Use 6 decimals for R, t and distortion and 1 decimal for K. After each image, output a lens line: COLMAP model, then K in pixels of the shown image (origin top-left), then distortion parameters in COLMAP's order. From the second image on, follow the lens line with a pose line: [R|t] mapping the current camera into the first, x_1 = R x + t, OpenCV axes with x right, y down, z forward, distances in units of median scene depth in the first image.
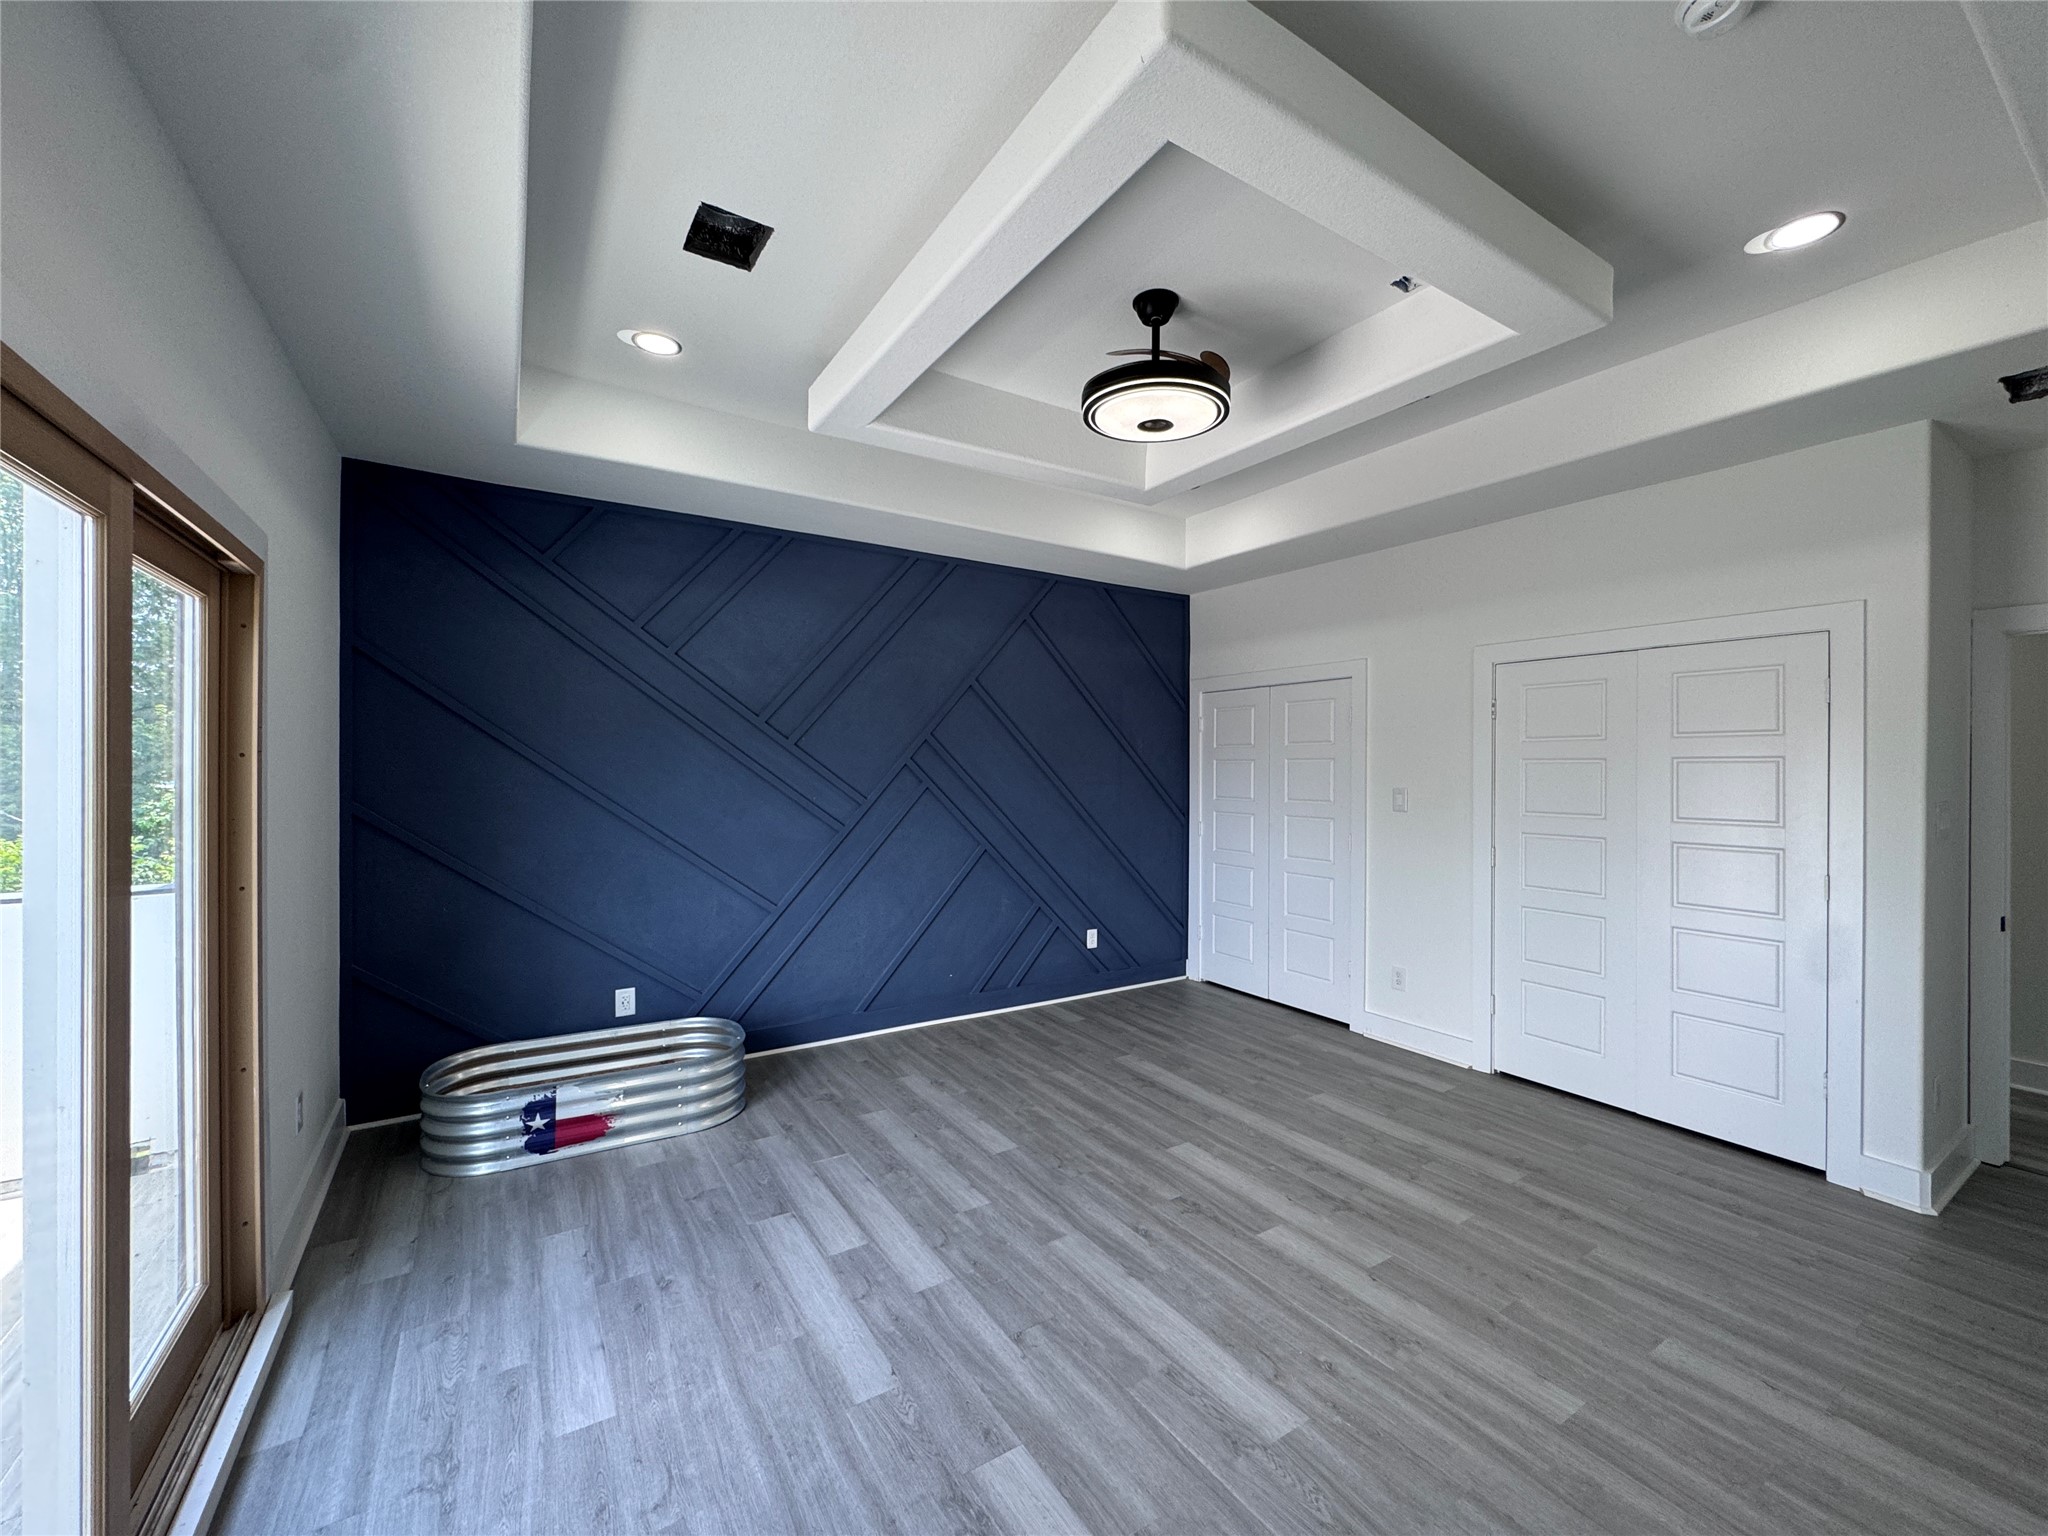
lens RADIAL K [[822.0, 0, 1017.6], [0, 822.0, 769.5], [0, 0, 1]] dist [0.002943, -0.000033]
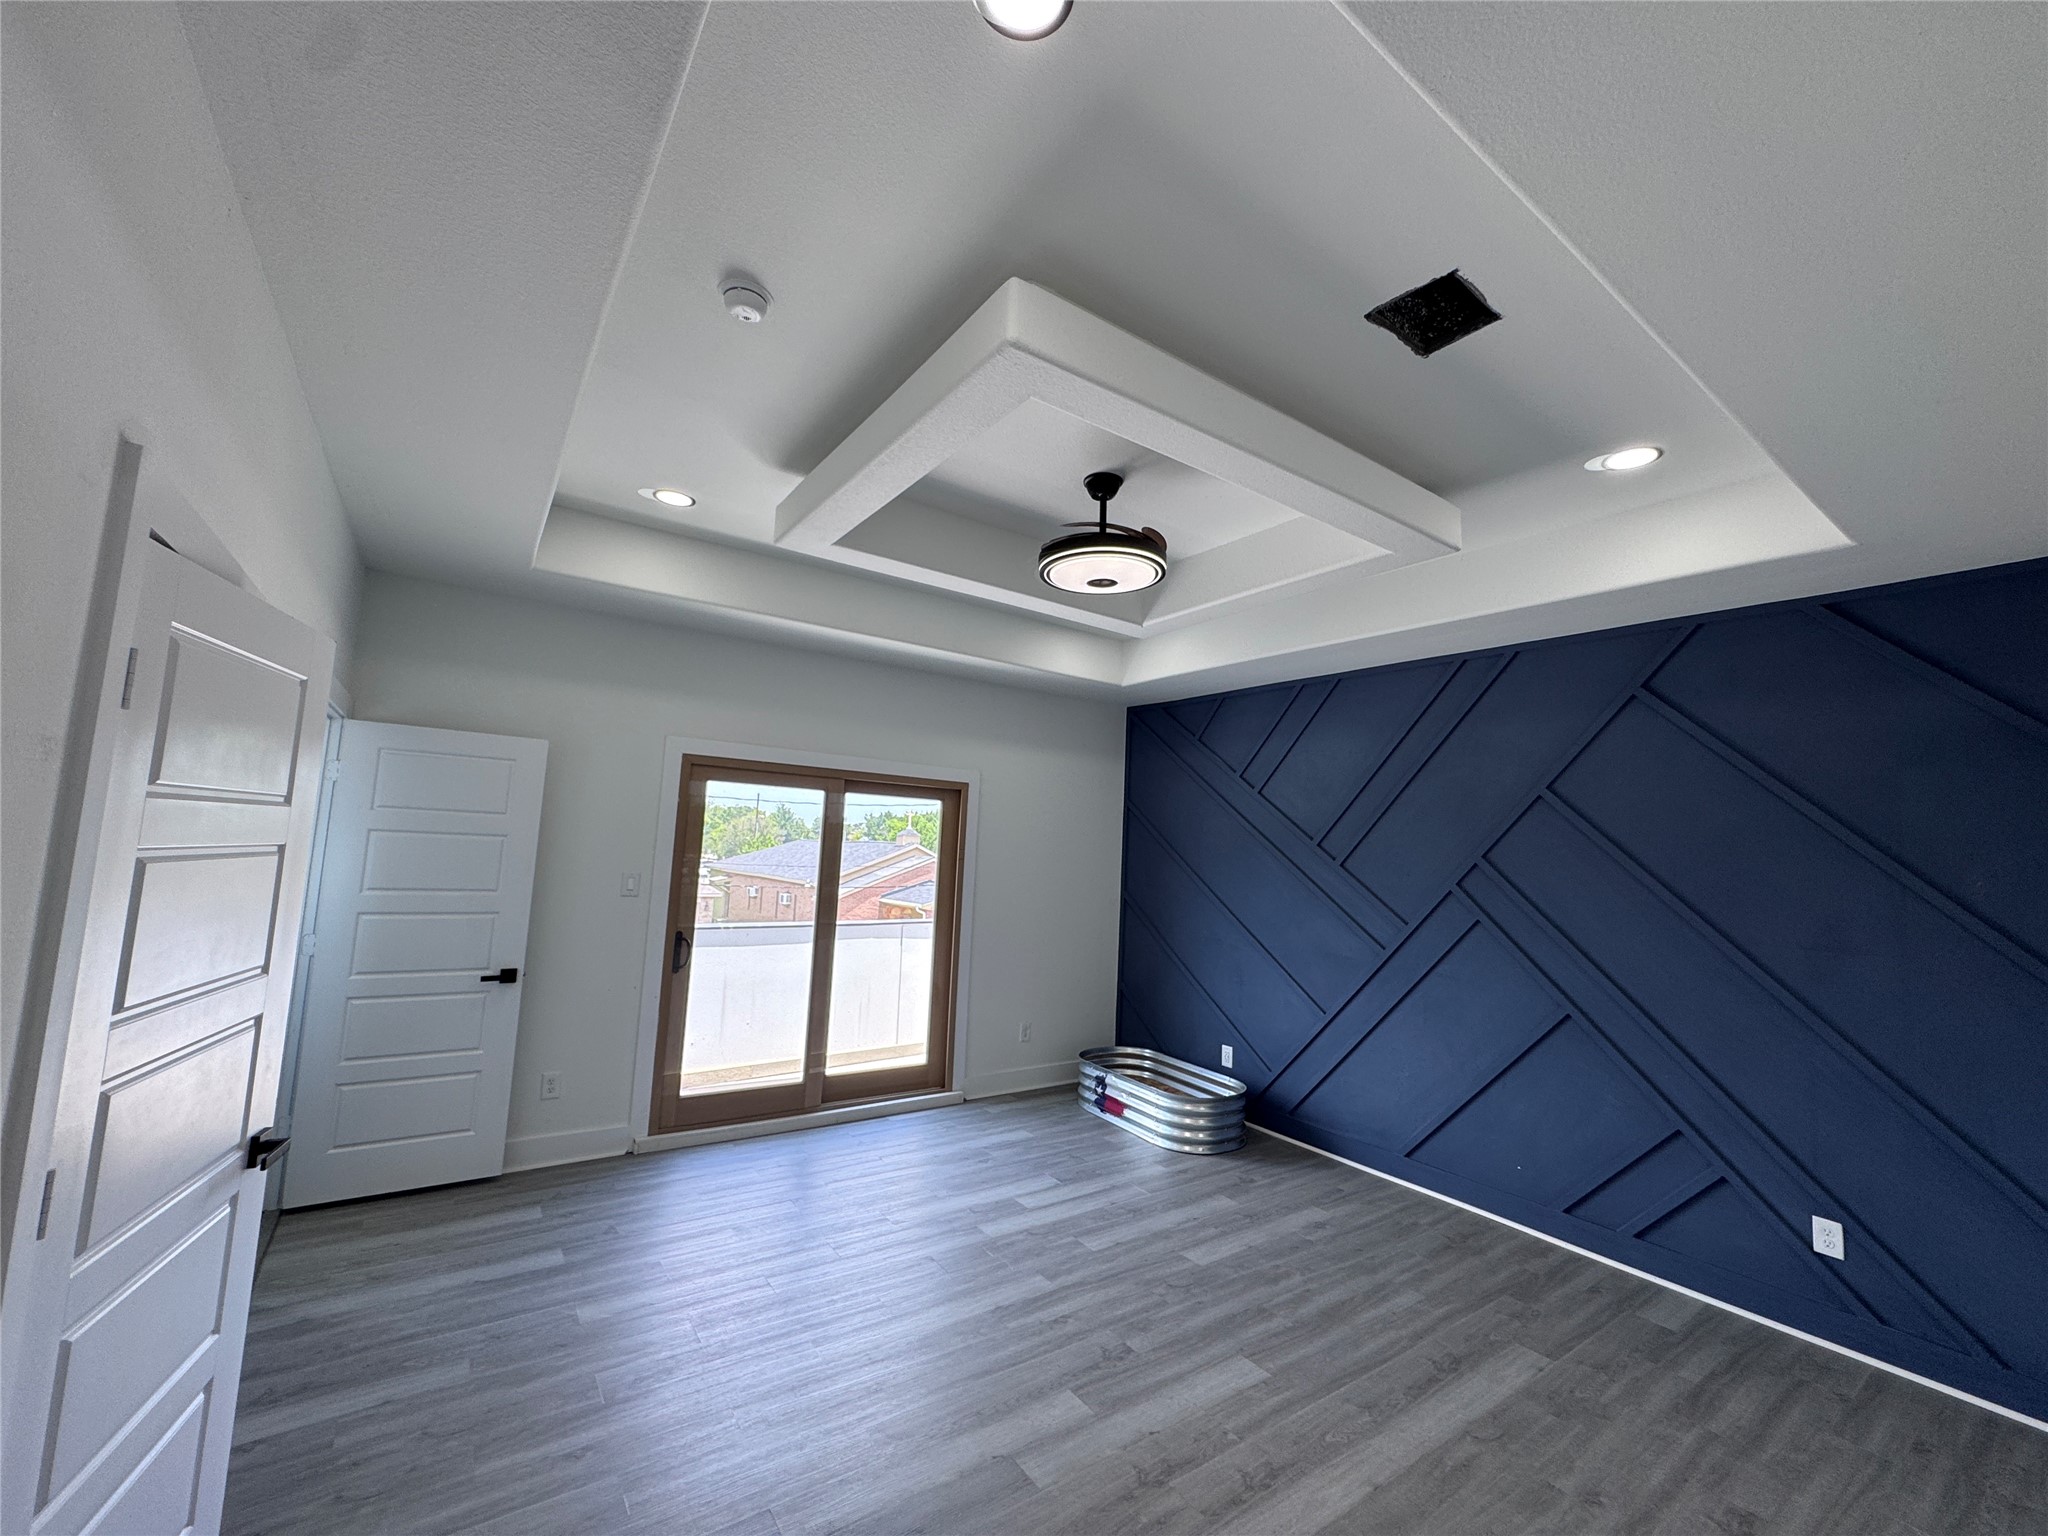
lens RADIAL K [[822.0, 0, 1032.7], [0, 822.0, 774.7], [0, 0, 1]] dist [0.002943, -0.000033]
pose [[0.045993, -0.098259, -0.994097, 0.934974], [-0.051922, 0.993570, -0.100609, -0.021860], [0.997591, 0.056242, 0.040596, 0.642743]]
